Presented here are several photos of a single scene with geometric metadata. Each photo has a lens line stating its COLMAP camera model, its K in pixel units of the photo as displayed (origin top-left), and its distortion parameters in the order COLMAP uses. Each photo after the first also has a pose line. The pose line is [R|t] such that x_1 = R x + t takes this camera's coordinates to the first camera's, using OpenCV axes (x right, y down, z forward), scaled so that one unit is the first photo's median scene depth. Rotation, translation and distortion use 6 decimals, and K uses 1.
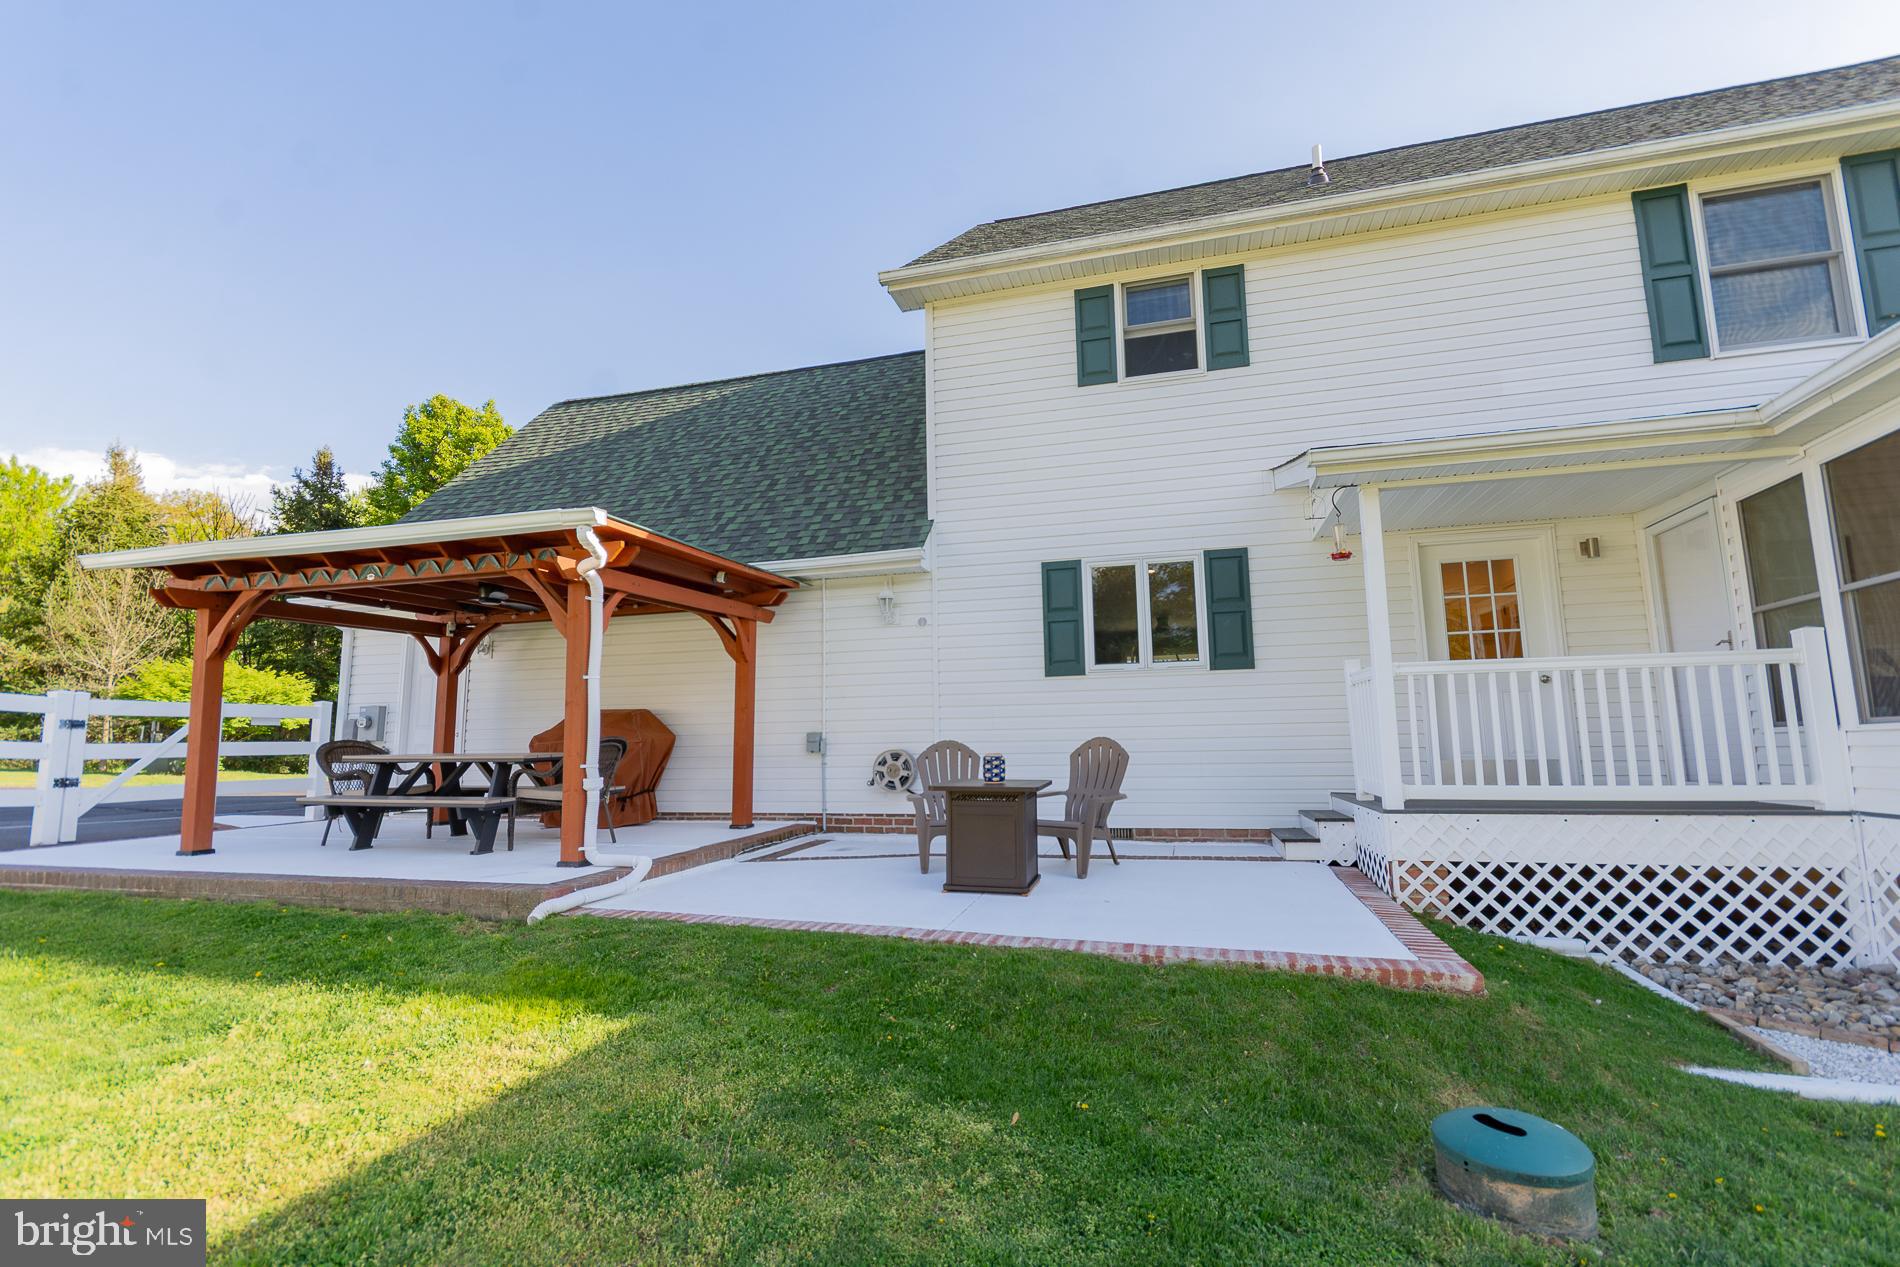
lens RADIAL K [[847.2, 0, 950.0], [0, 847.2, 633.5], [0, 0, 1]] dist [0.006006, 0.000397]
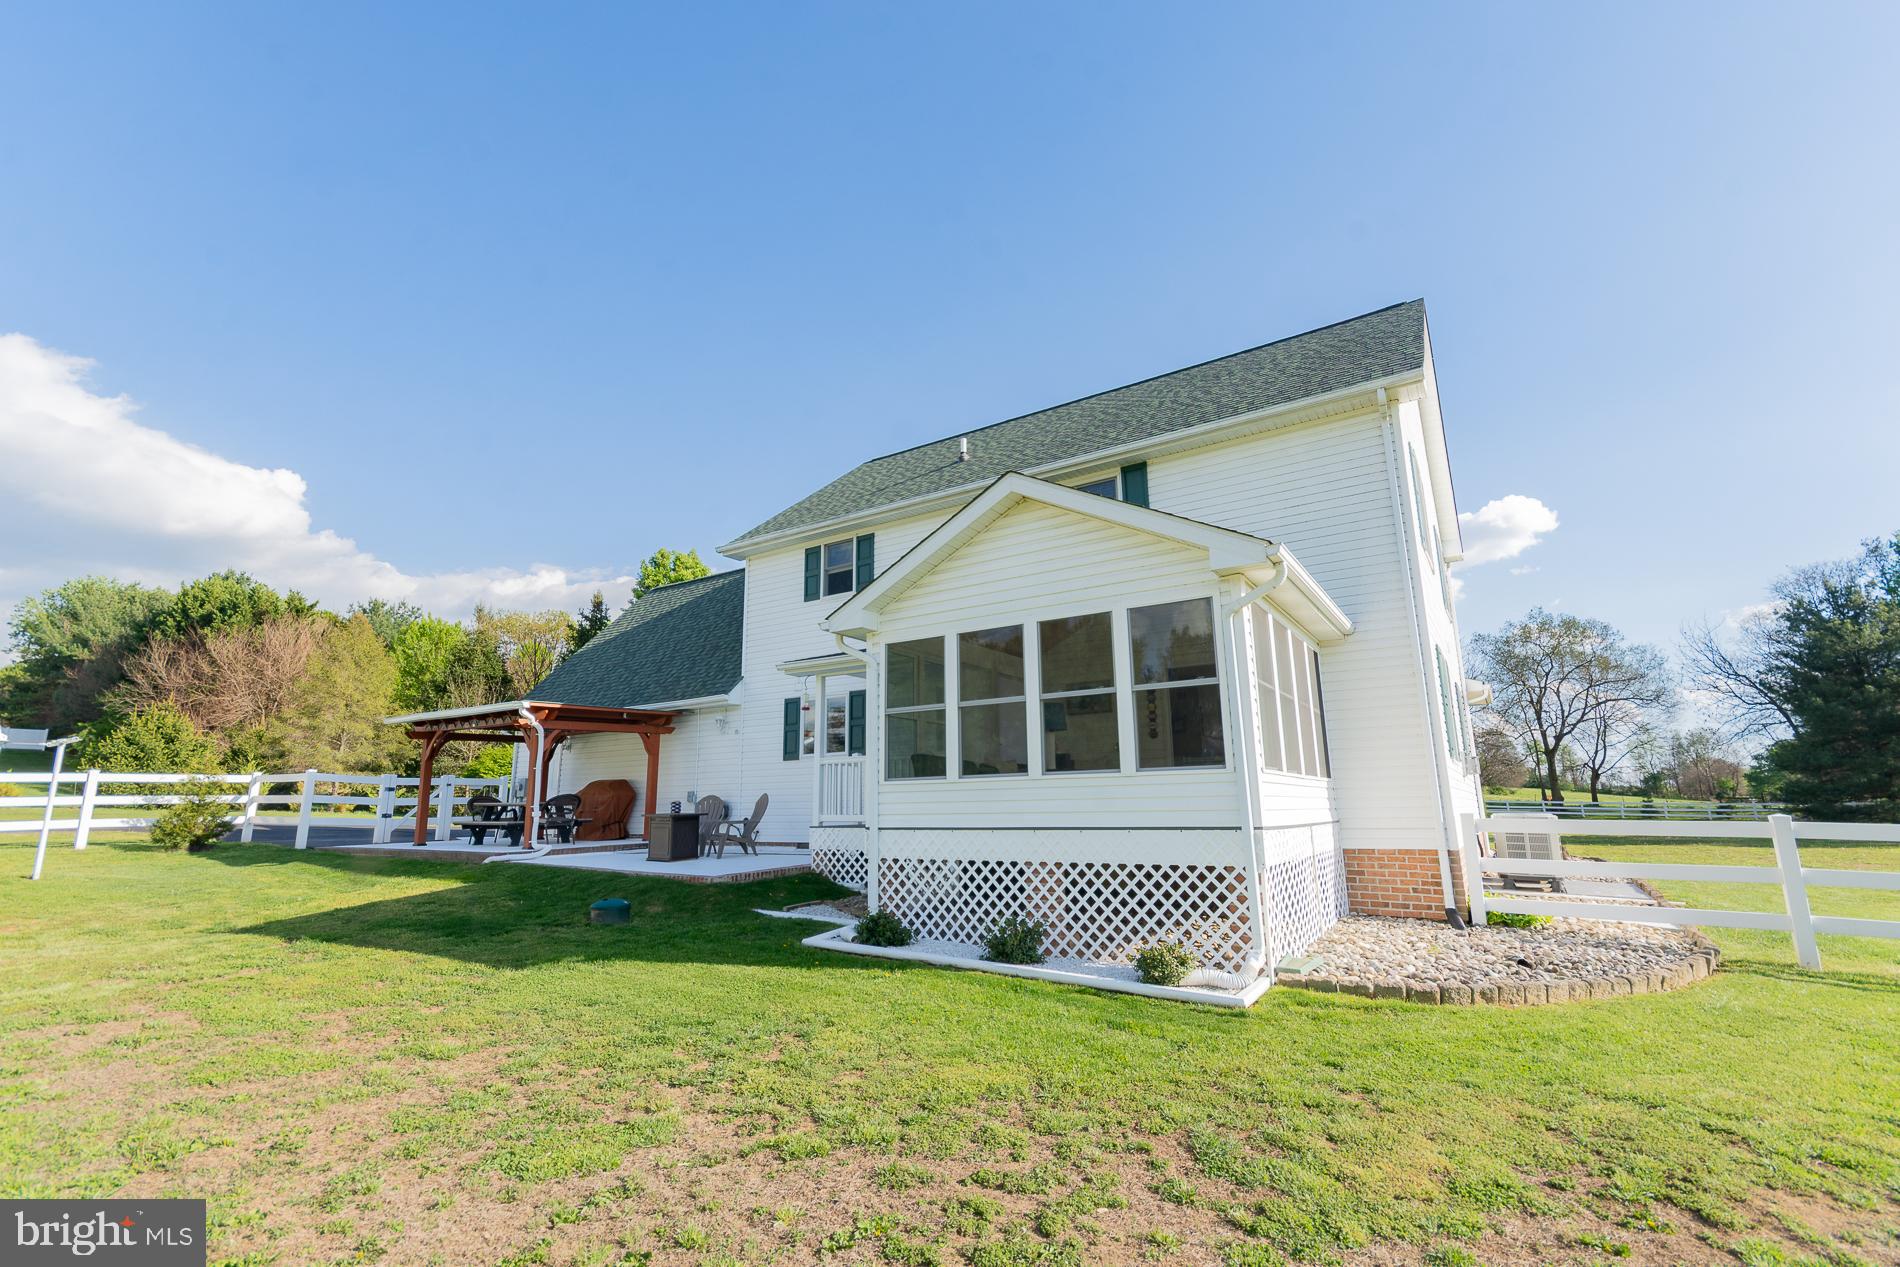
lens RADIAL K [[827.2, 0, 950.0], [0, 827.2, 633.5], [0, 0, 1]] dist [0.020896, 0.000281]
pose [[0.952301, -0.060155, -0.299172, 1.015933], [0.039963, 0.996519, -0.073163, -0.079425], [0.302532, 0.057717, 0.951390, -0.637892]]
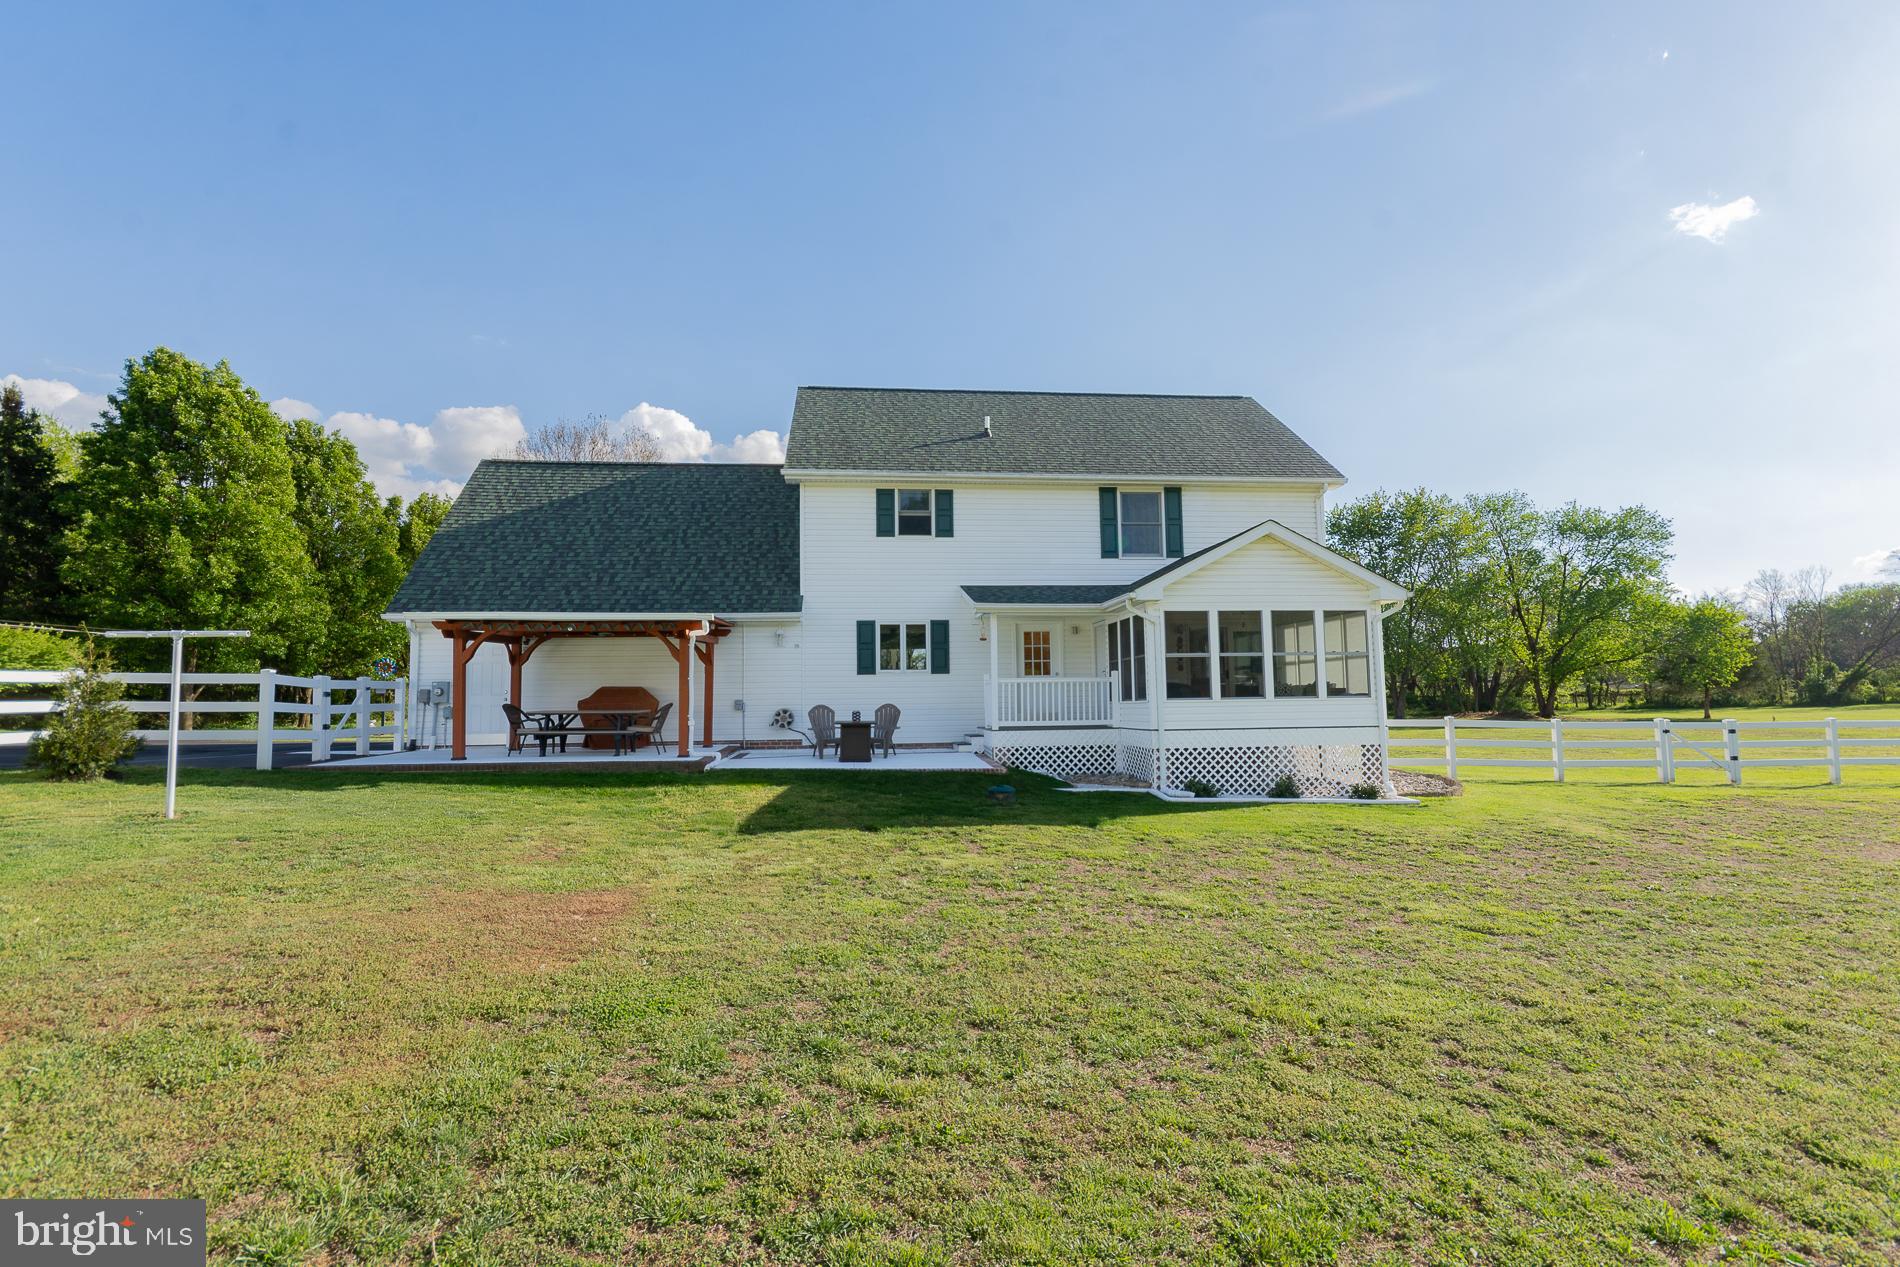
lens RADIAL K [[899.4, 0, 950.0], [0, 899.4, 633.5], [0, 0, 1]] dist [0.001358, 0.000447]
pose [[0.932805, 0.029880, 0.359141, -0.485191], [-0.048908, 0.997833, 0.044013, -0.163583], [-0.357047, -0.058621, 0.932245, -1.186893]]
